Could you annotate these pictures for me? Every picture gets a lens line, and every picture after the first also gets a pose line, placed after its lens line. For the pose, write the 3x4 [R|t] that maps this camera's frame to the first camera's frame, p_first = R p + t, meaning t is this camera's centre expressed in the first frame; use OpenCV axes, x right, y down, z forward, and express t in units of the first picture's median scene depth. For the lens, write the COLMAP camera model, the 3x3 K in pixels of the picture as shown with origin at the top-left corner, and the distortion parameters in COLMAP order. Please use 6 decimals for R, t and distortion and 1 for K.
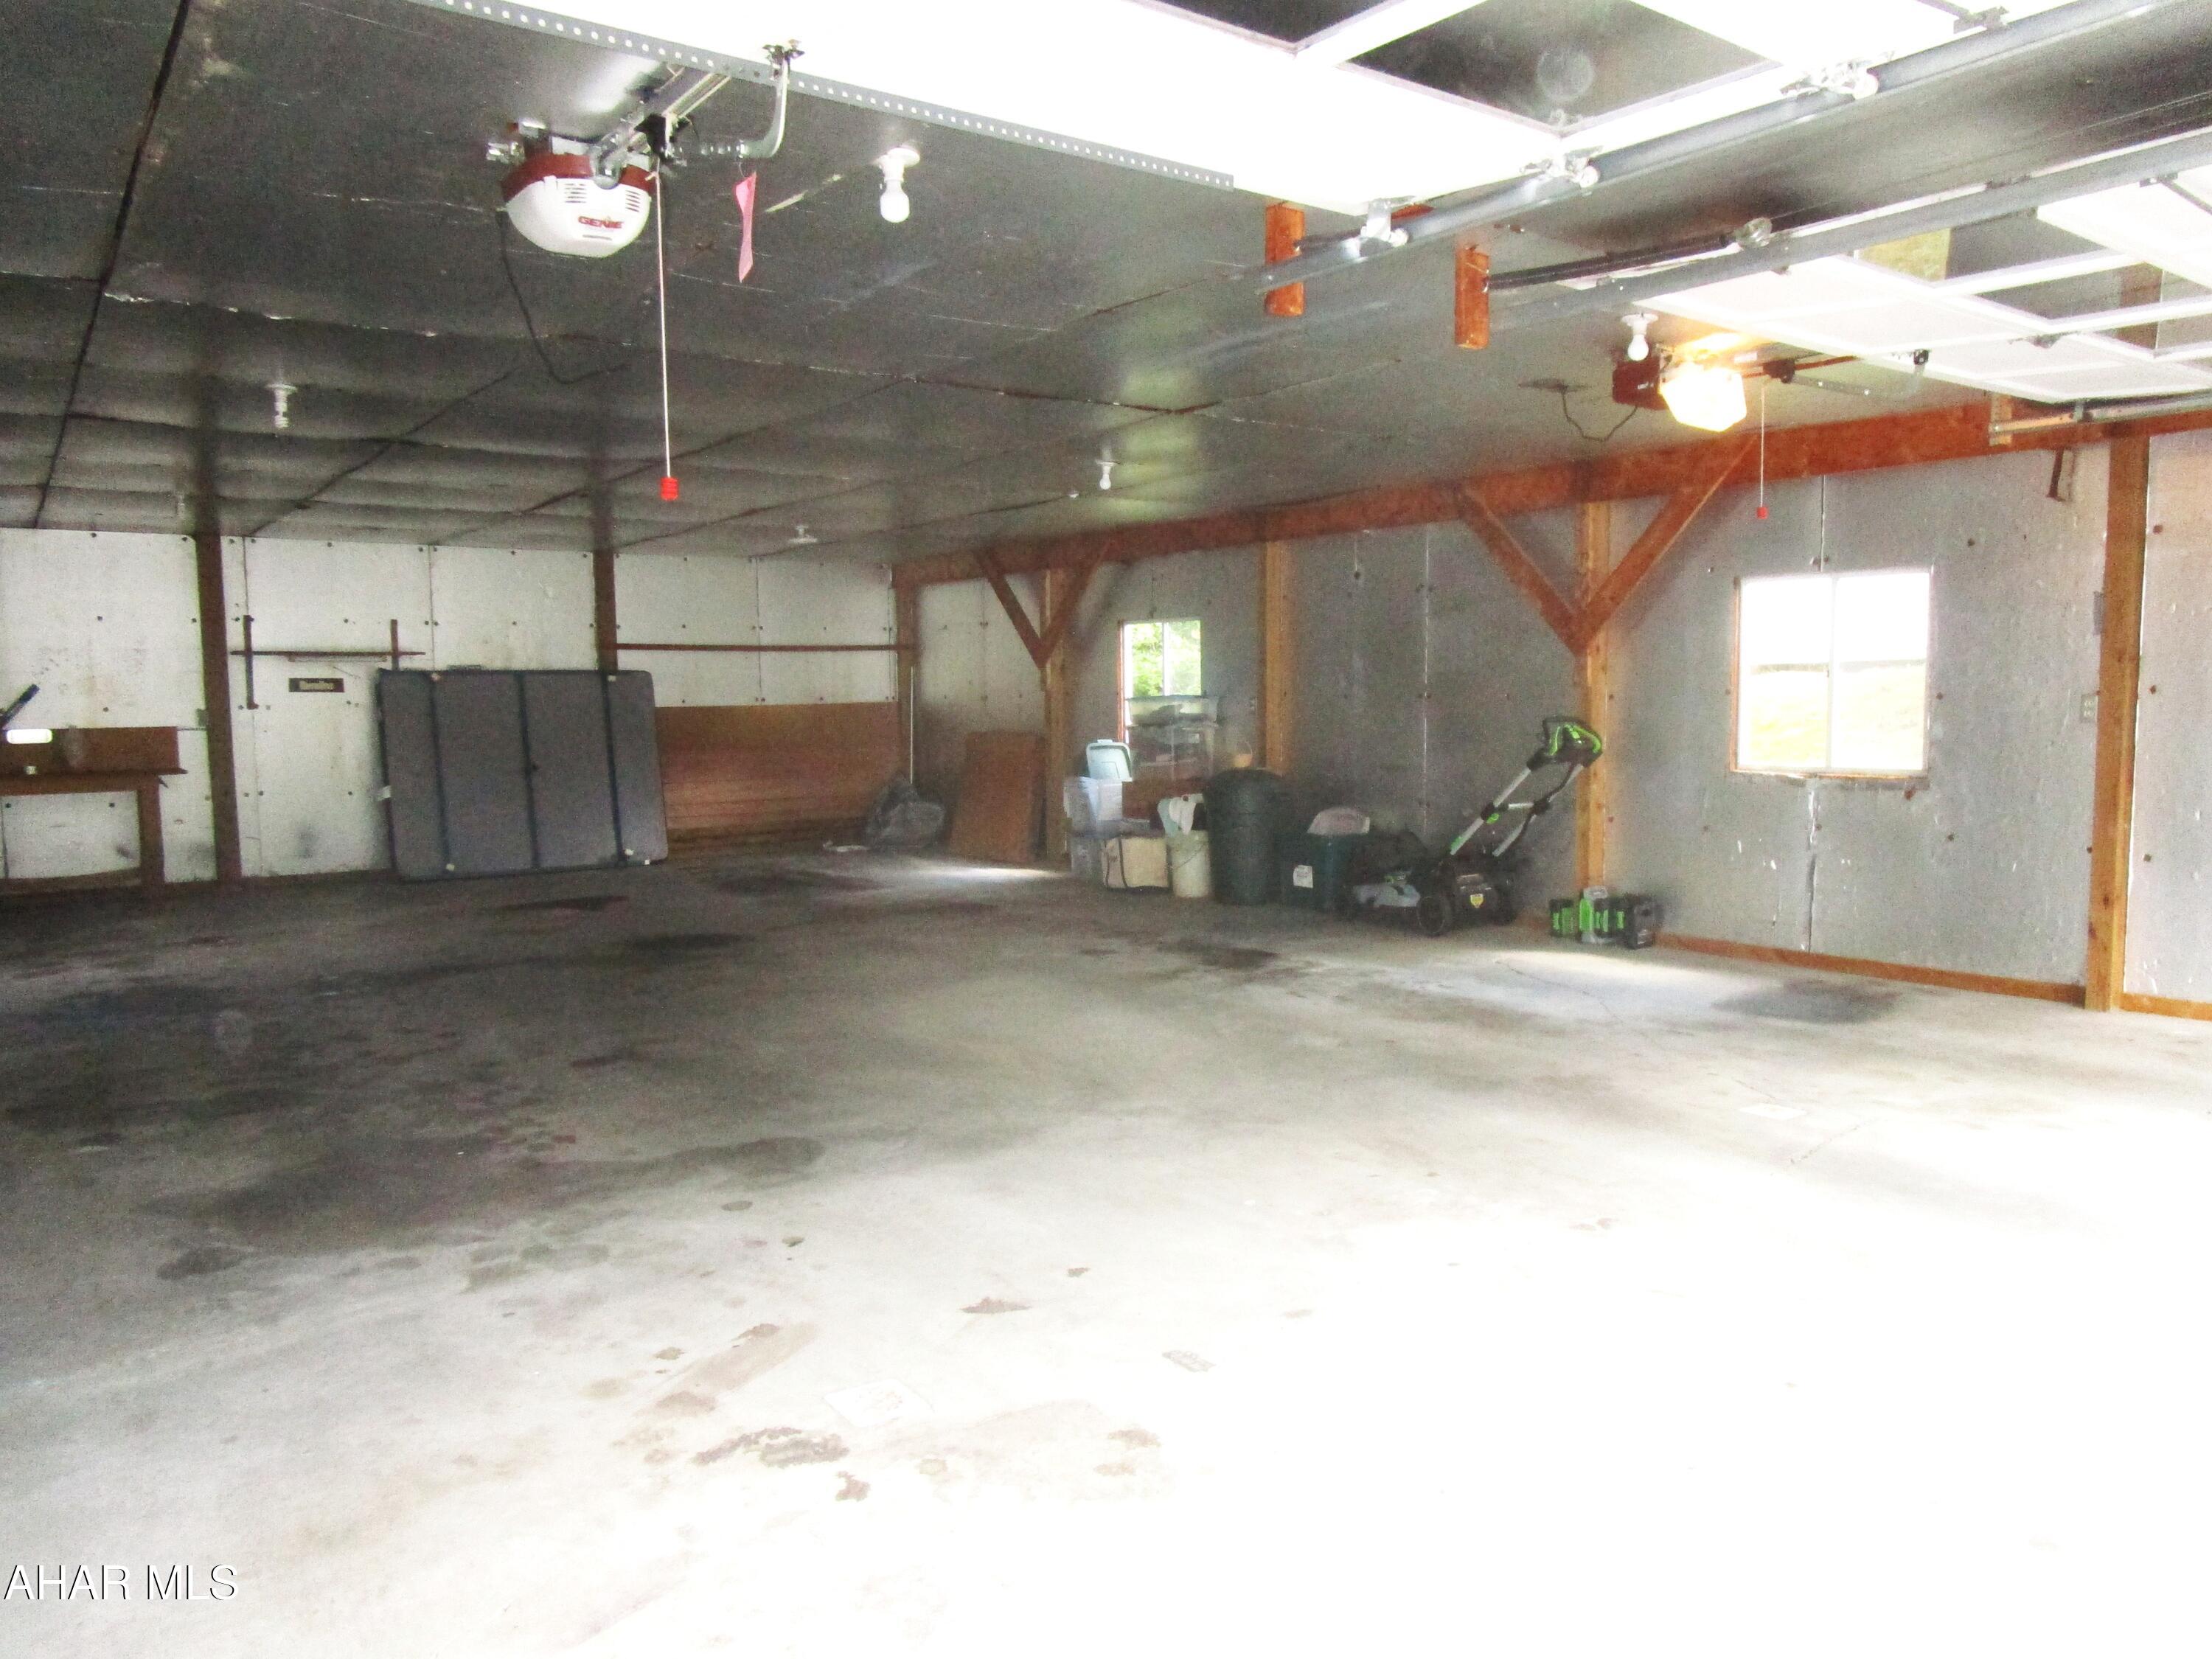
lens RADIAL K [[1552.4, 0, 1106.0], [0, 1552.4, 829.5], [0, 0, 1]] dist [-0.005580, -0.023851]
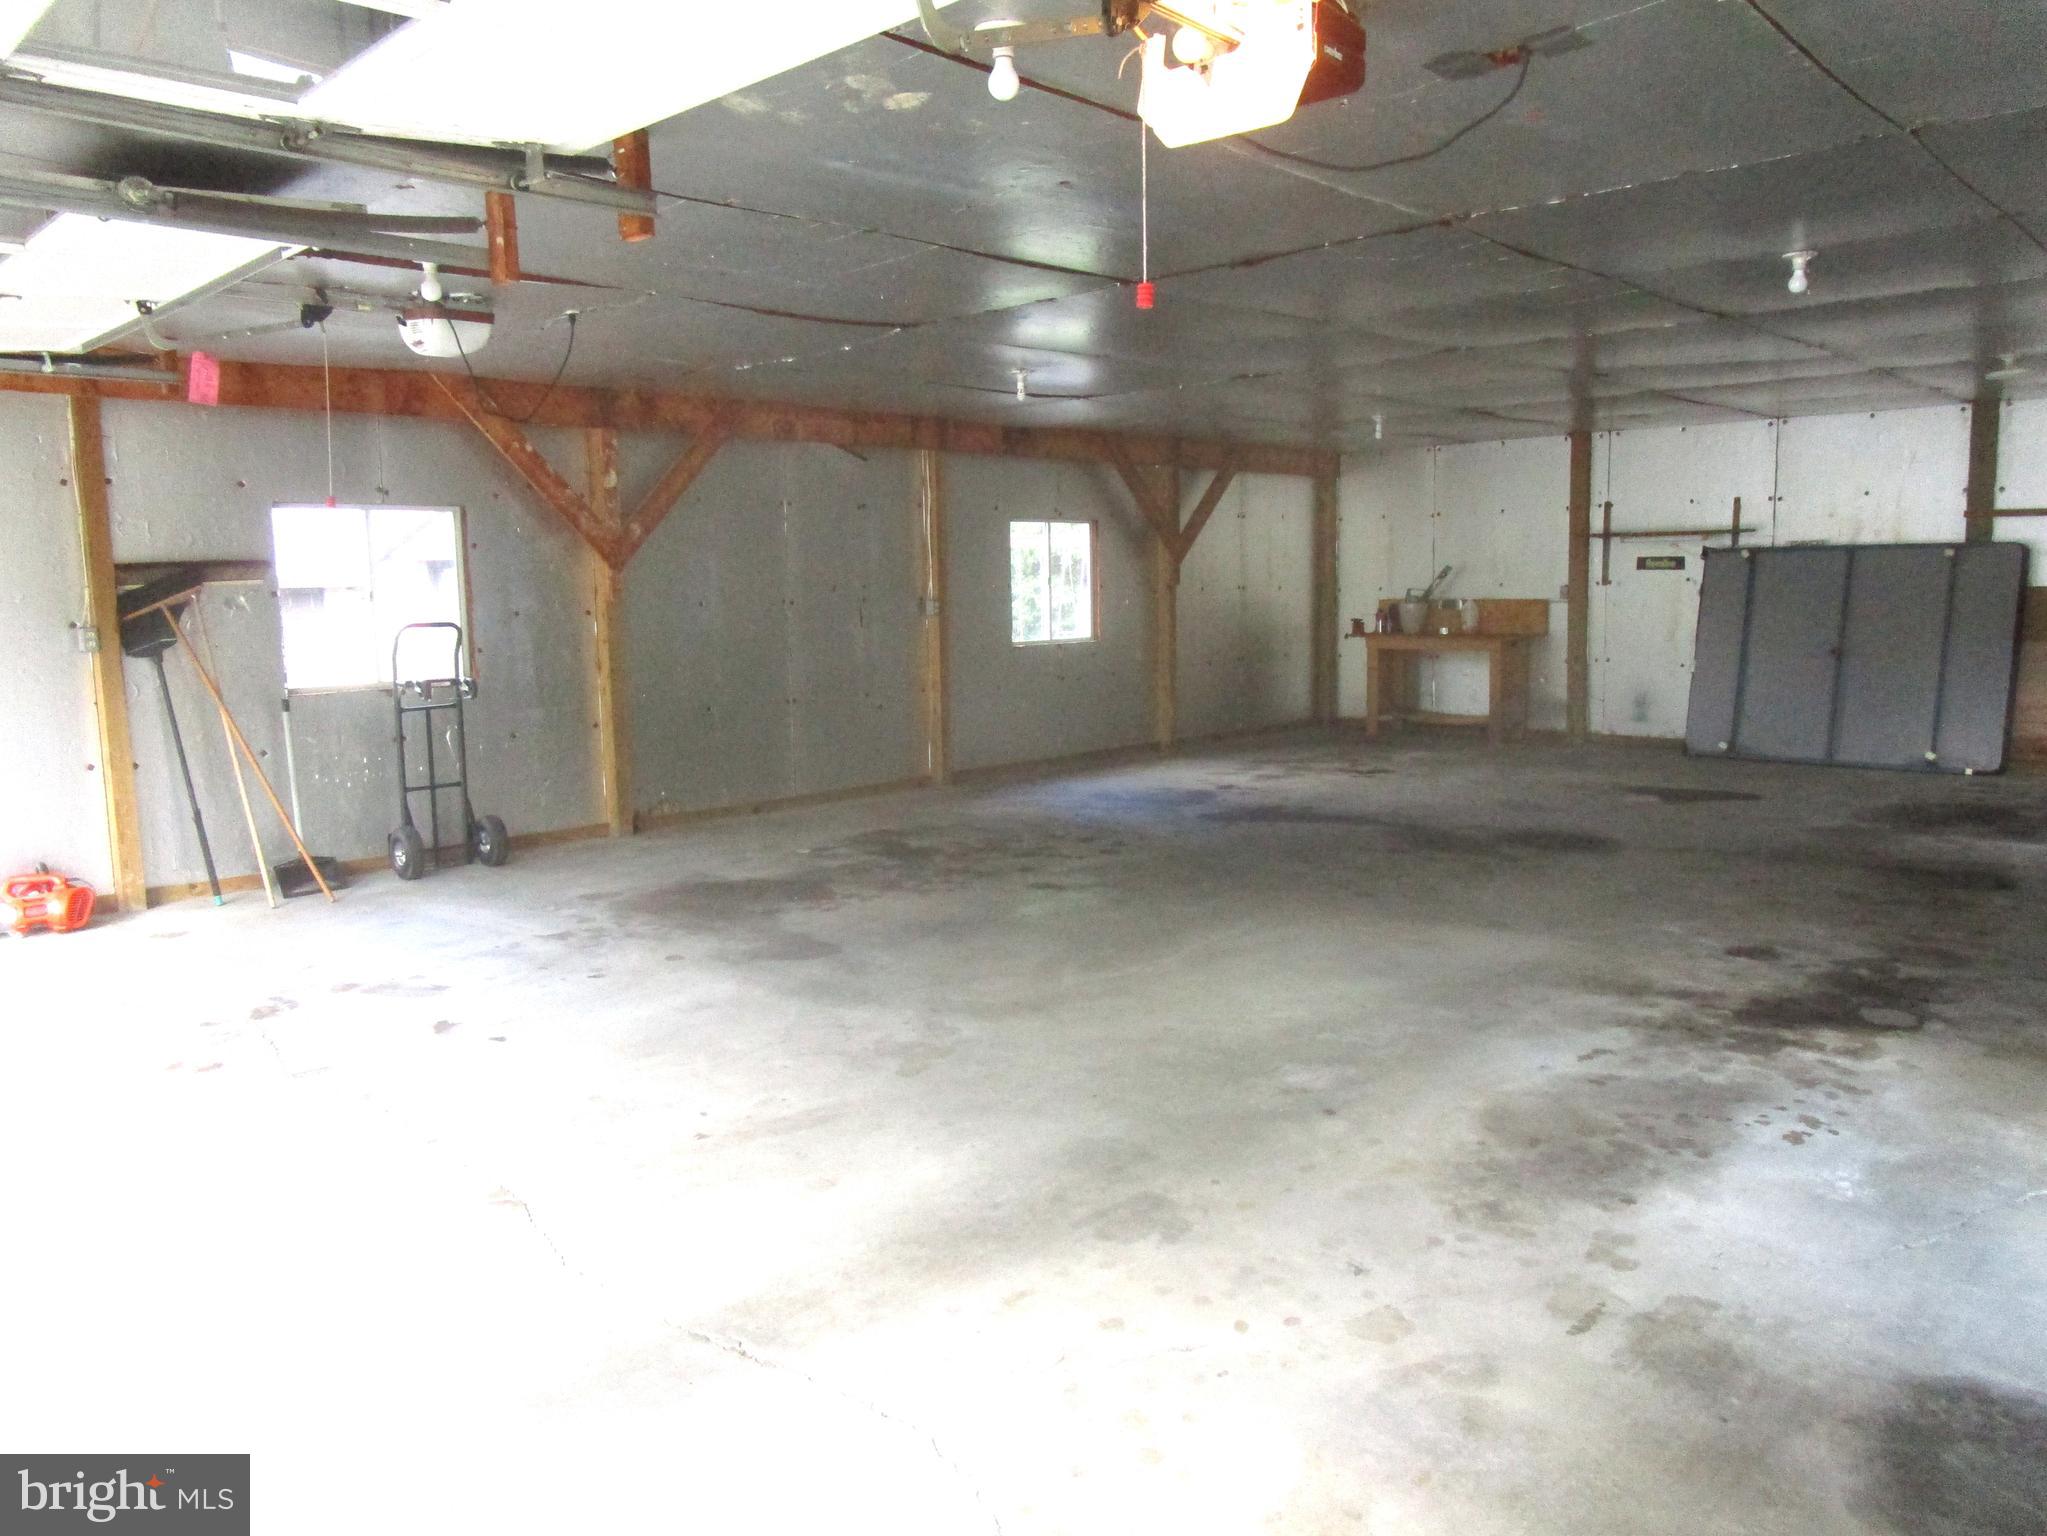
lens RADIAL K [[1436.6, 0, 1023.5], [0, 1436.6, 768.0], [0, 0, 1]] dist [-0.005580, -0.023851]
pose [[0.163071, 0.137097, -0.977043, 0.423989], [-0.069154, 0.989451, 0.127297, -0.049755], [0.984188, 0.046808, 0.170831, 0.409282]]
